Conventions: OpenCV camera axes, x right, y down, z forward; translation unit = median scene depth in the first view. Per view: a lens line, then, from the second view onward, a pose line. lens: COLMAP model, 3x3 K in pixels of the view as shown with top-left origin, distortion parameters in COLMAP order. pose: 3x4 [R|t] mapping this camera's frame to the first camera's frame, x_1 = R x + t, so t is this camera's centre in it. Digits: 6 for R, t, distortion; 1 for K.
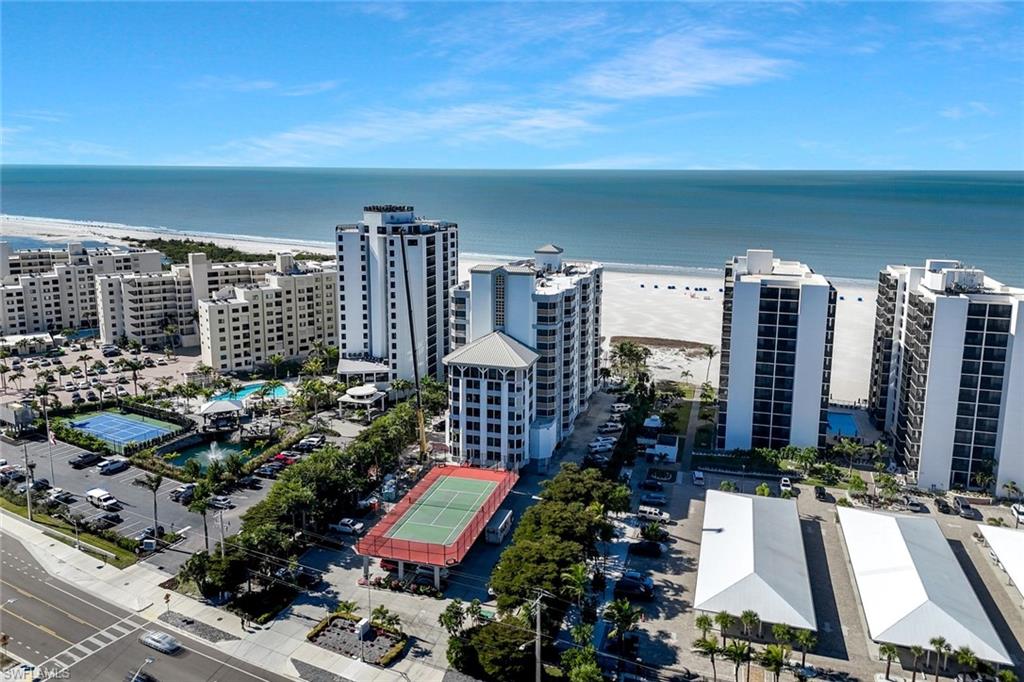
lens RADIAL K [[775.2, 0, 515.2], [0, 775.2, 296.3], [0, 0, 1]] dist [0.090785, -0.085802]
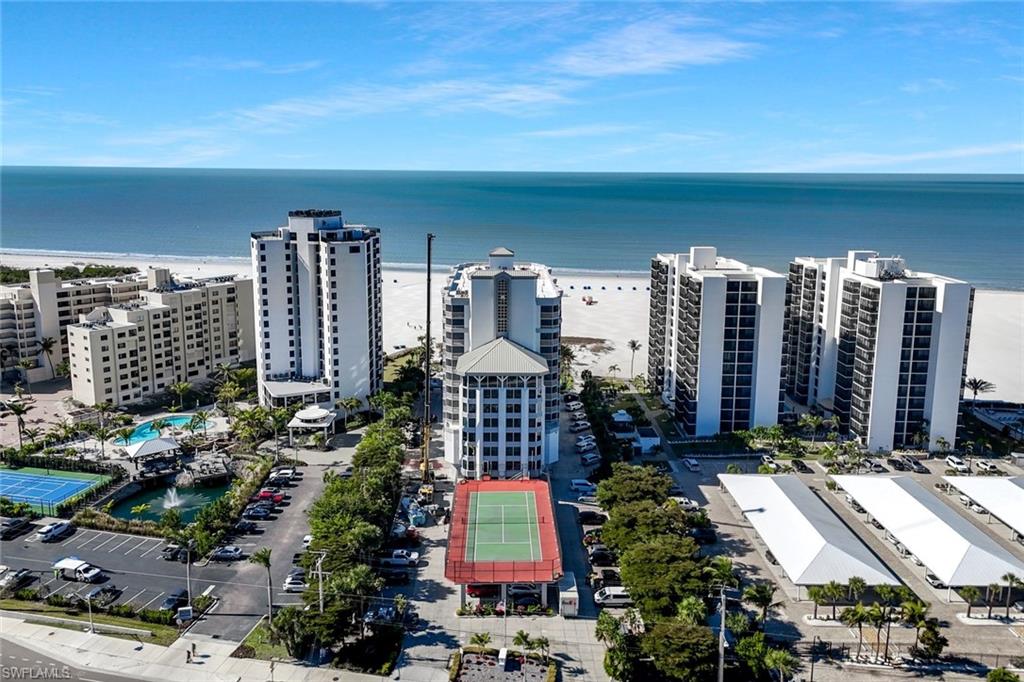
lens RADIAL K [[784.6, 0, 518.5], [0, 784.6, 296.1], [0, 0, 1]] dist [0.087330, -0.077907]
pose [[0.952247, -0.047922, 0.301545, -0.288787], [0.048742, 0.998800, 0.004809, -0.010534], [-0.301414, 0.010118, 0.953440, 0.052298]]
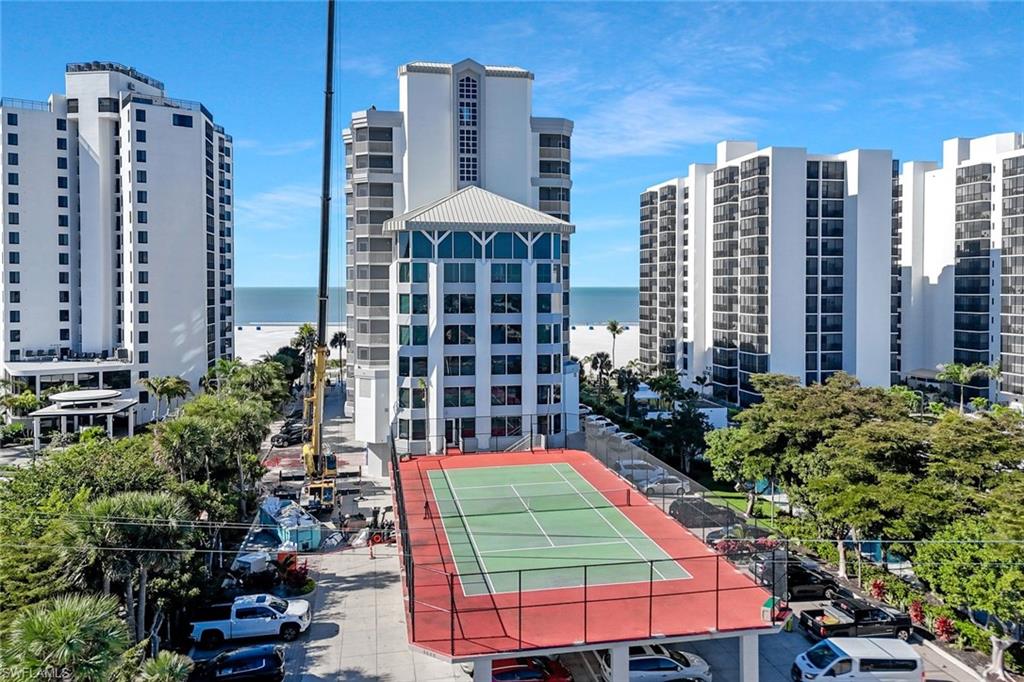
lens RADIAL K [[775.2, 0, 515.2], [0, 775.2, 296.3], [0, 0, 1]] dist [0.090785, -0.085802]
pose [[0.892010, -0.013450, 0.451815, -0.217631], [0.082725, 0.987533, -0.133926, 0.178742], [-0.444381, 0.156839, 0.882002, 0.537964]]
